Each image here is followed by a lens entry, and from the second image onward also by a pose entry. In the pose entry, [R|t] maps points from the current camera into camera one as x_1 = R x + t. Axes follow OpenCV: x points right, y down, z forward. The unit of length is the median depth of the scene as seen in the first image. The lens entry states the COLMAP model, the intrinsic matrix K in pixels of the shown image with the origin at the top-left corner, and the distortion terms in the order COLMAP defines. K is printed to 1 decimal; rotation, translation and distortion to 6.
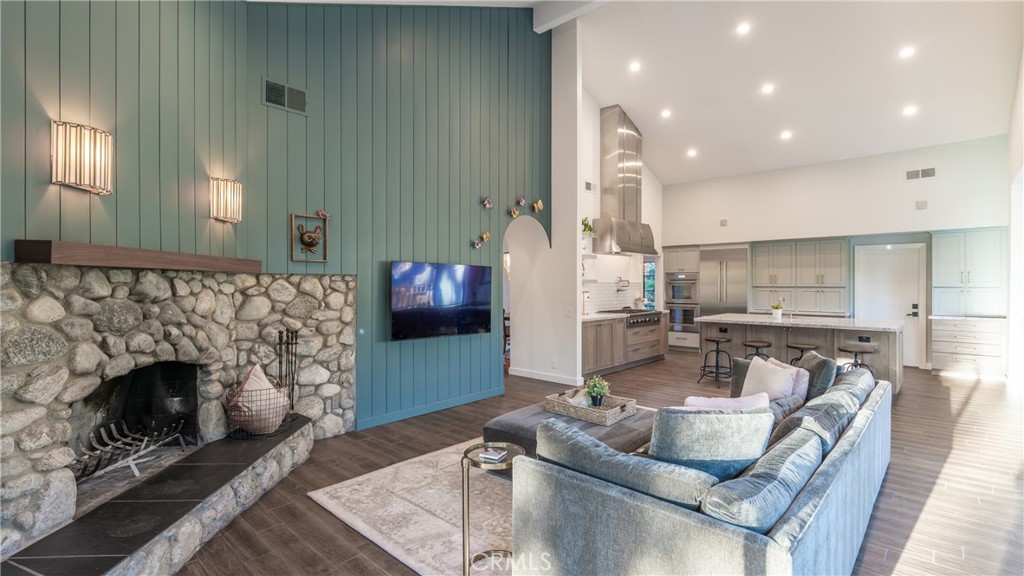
lens RADIAL K [[482.8, 0, 517.3], [0, 482.8, 282.0], [0, 0, 1]] dist [-0.001781, 0.002518]
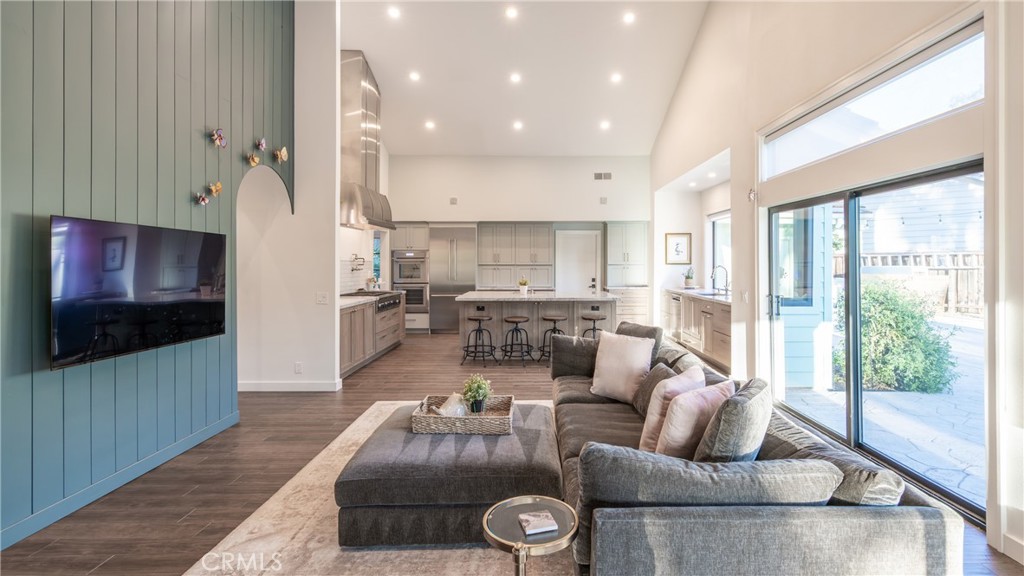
lens RADIAL K [[482.8, 0, 548.1], [0, 482.8, 262.9], [0, 0, 1]] dist [-0.001781, 0.002518]
pose [[0.720205, -0.000050, 0.693761, -0.153658], [-0.001628, 0.999997, 0.001763, 0.003714], [-0.693760, -0.002399, 0.720203, 0.169218]]
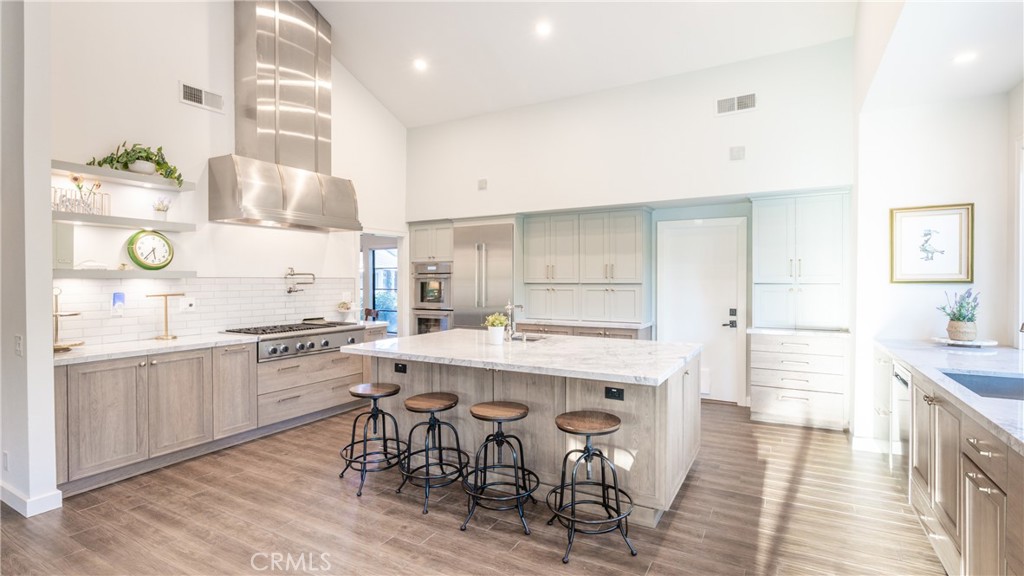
lens RADIAL K [[482.8, 0, 527.6], [0, 482.8, 281.8], [0, 0, 1]] dist [-0.001781, 0.002518]
pose [[0.974032, -0.003085, 0.226389, 0.408380], [0.001397, 0.999970, 0.007618, 0.003011], [-0.226406, -0.007104, 0.974007, 0.427720]]
